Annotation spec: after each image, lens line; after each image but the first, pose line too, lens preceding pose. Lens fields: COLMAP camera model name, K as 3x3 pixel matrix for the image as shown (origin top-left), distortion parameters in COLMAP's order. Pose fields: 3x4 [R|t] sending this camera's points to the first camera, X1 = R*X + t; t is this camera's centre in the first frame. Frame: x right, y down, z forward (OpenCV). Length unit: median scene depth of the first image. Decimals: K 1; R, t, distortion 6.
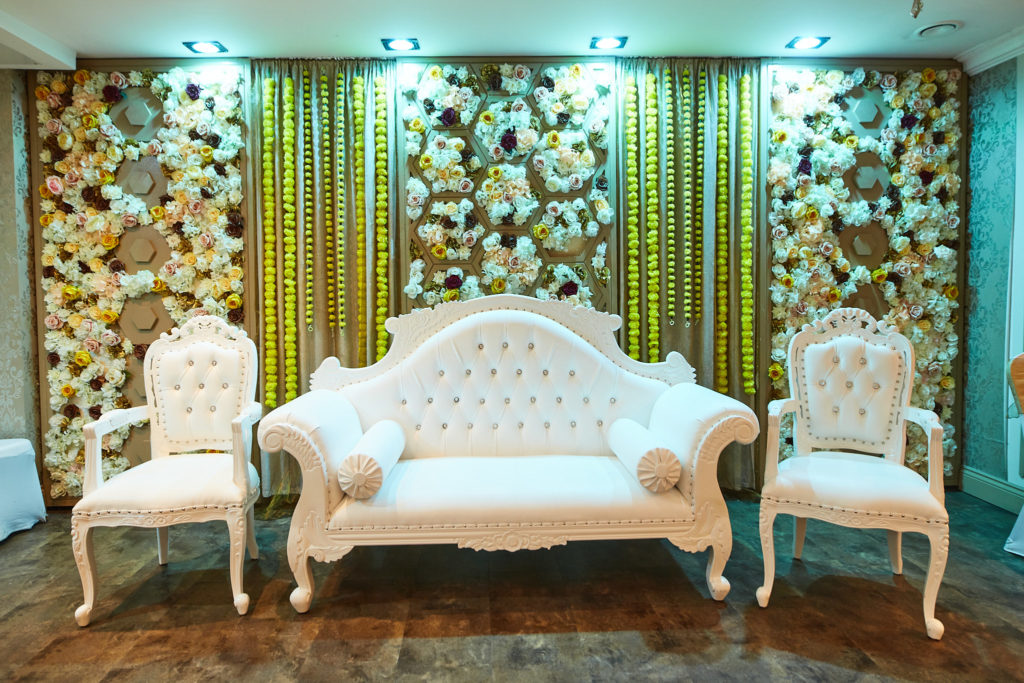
lens RADIAL K [[583.7, 0, 511.5], [0, 583.7, 340.3], [0, 0, 1]] dist [-0.027512, 0.000280]
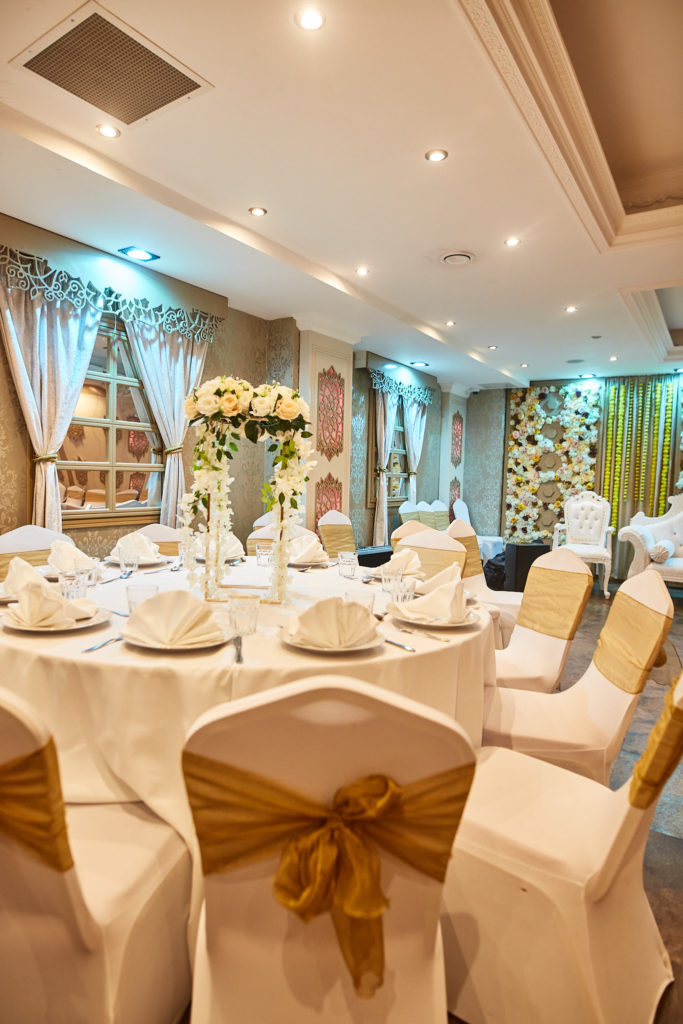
lens RADIAL K [[583.7, 0, 343.0], [0, 583.7, 510.0], [0, 0, 1]] dist [-0.027512, 0.000280]
pose [[0.807912, 0.067153, -0.585464, 0.072543], [-0.089543, 0.995939, -0.009331, 0.131677], [0.582460, 0.059963, 0.810645, -1.377613]]
